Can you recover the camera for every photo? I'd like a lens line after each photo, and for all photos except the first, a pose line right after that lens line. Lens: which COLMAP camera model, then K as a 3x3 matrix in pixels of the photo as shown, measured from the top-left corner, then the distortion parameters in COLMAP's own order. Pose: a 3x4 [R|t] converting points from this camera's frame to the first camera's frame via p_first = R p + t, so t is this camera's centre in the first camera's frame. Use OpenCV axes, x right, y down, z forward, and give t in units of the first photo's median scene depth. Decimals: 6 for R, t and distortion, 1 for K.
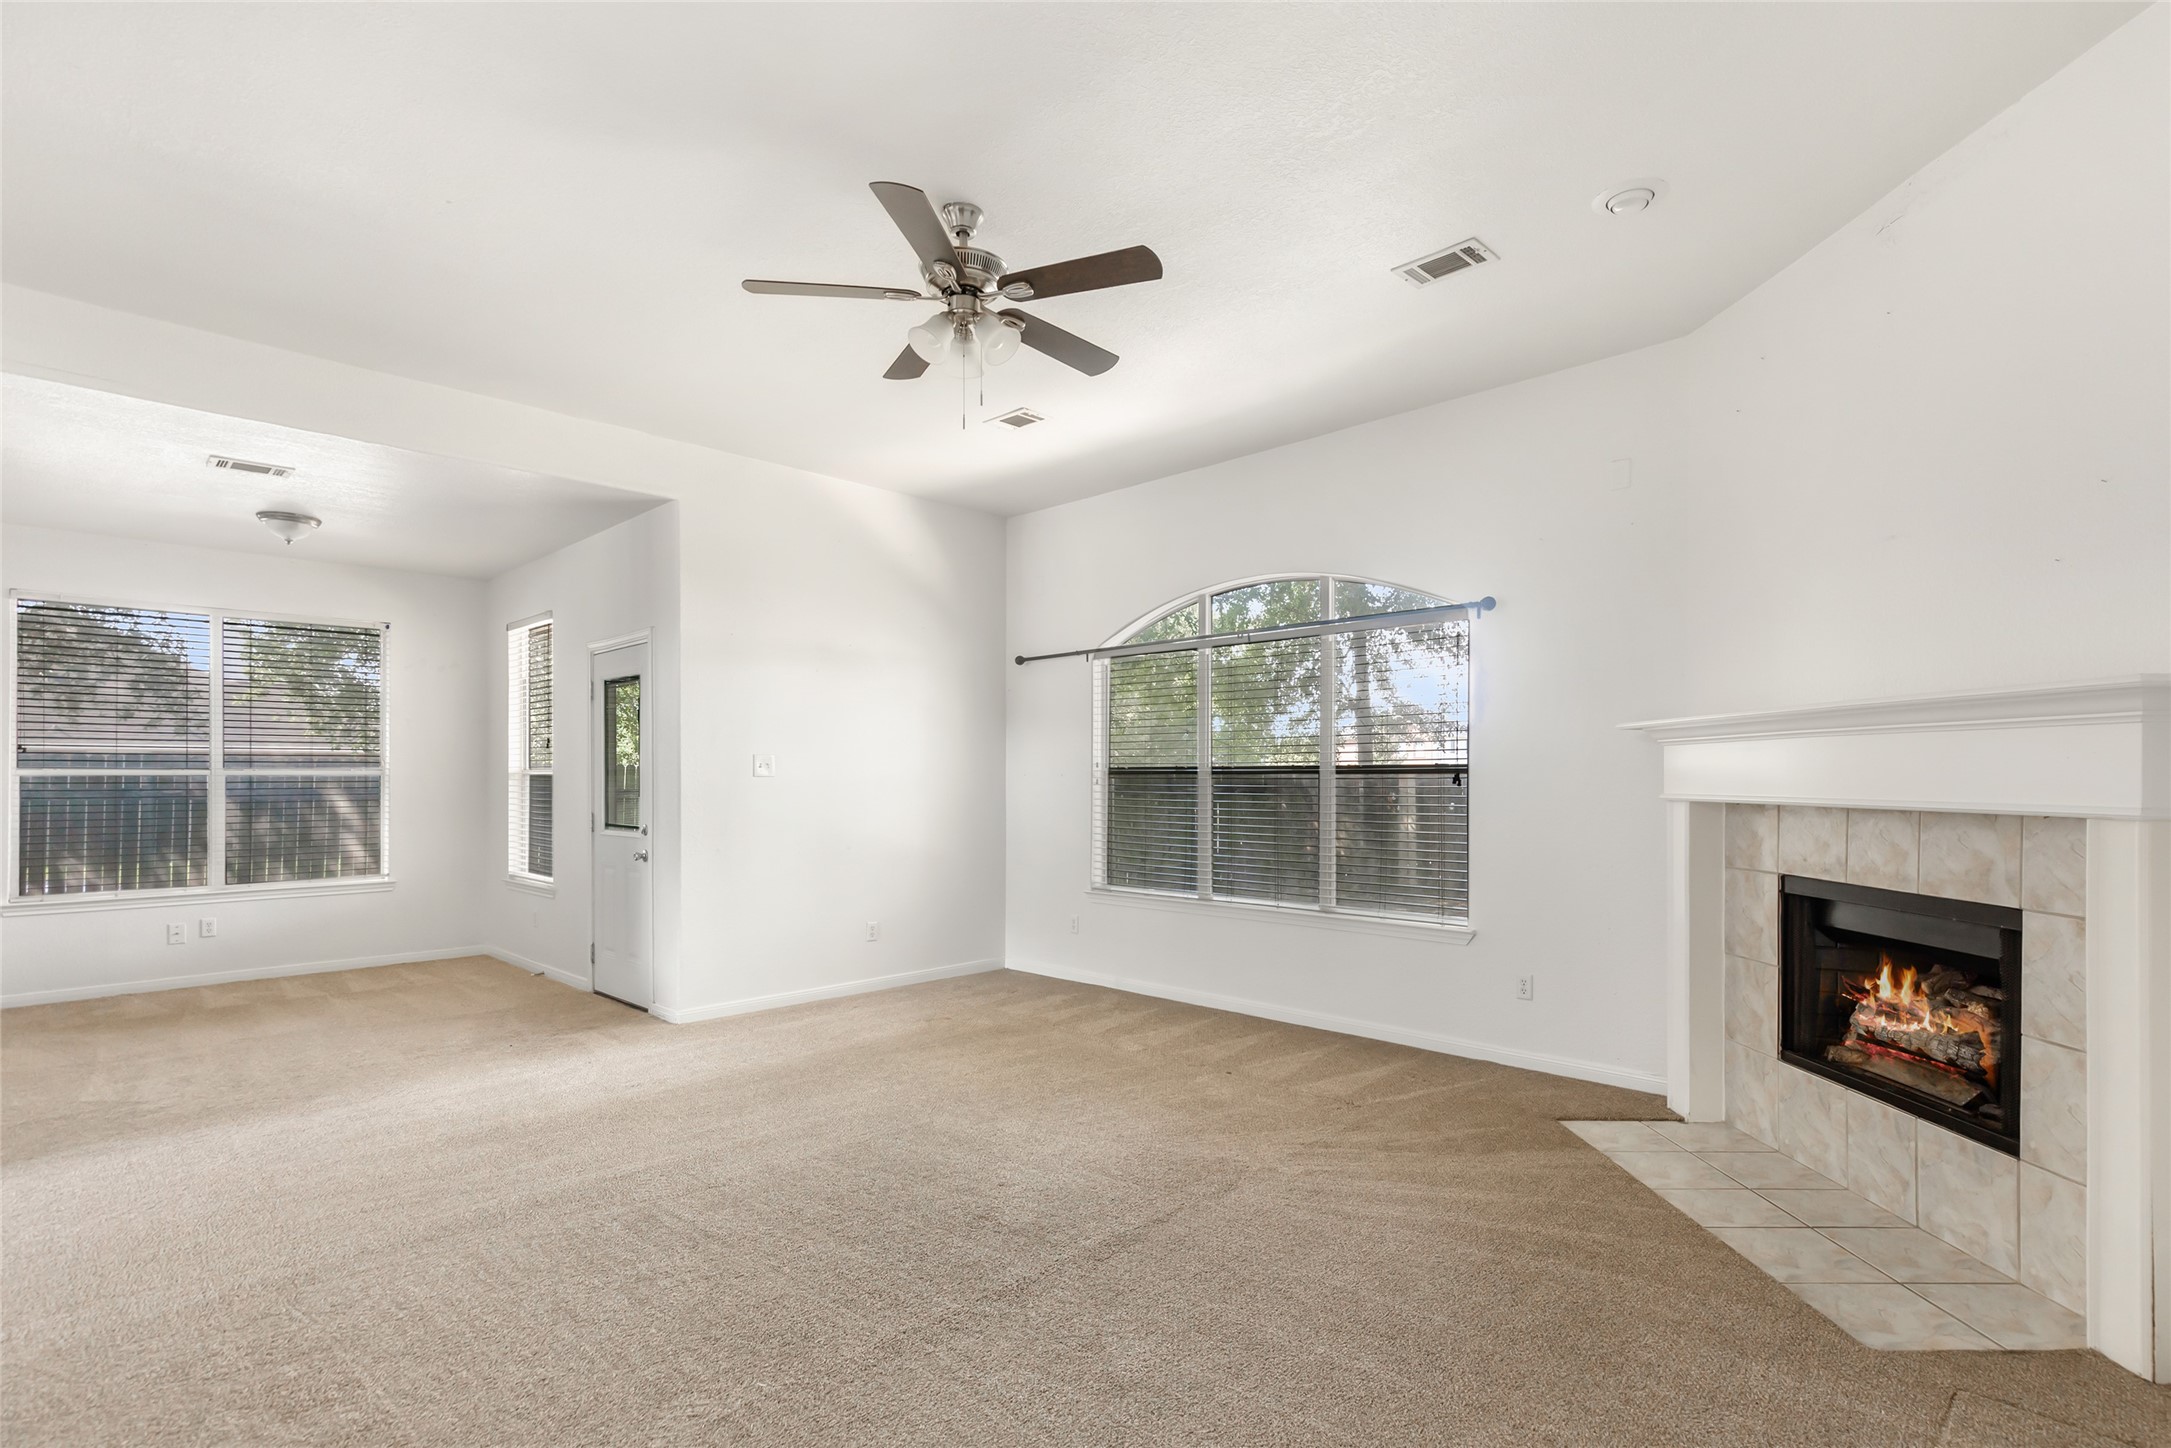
lens RADIAL K [[1027.8, 0, 1074.3], [0, 1027.8, 764.1], [0, 0, 1]] dist [0.011453, 0.000376]
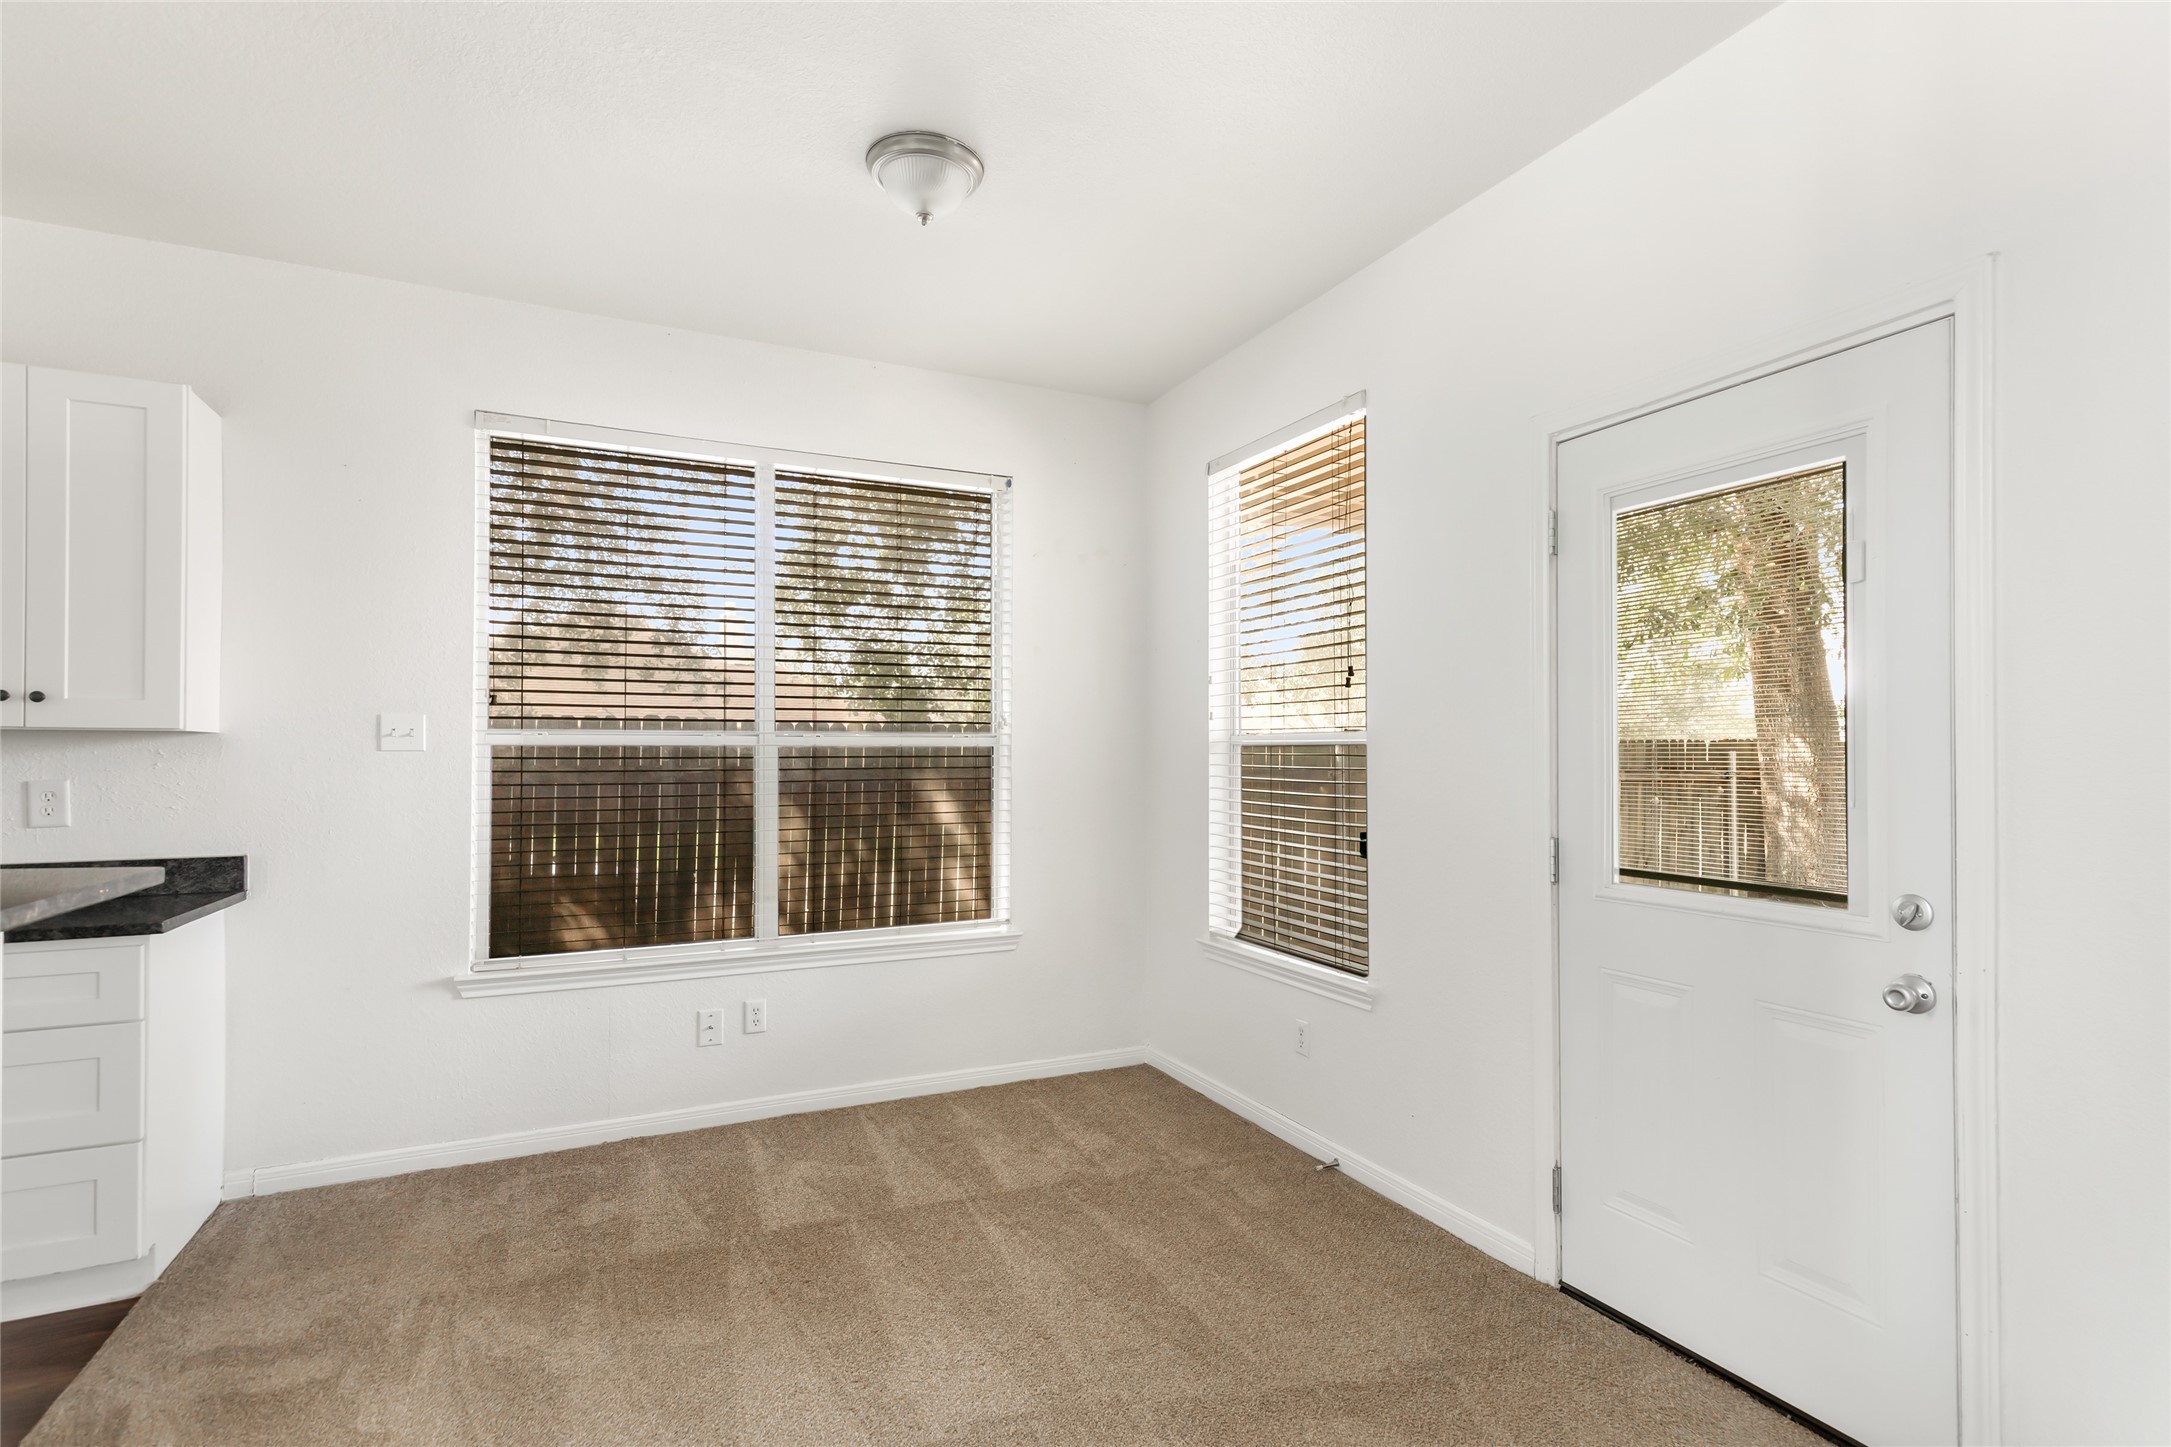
lens RADIAL K [[1027.8, 0, 1090.2], [0, 1027.8, 735.6], [0, 0, 1]] dist [0.011453, 0.000376]
pose [[0.943859, -0.002980, -0.330334, -0.463712], [0.001959, 0.999992, -0.003423, 0.007677], [0.330342, 0.002583, 0.943858, 0.515640]]
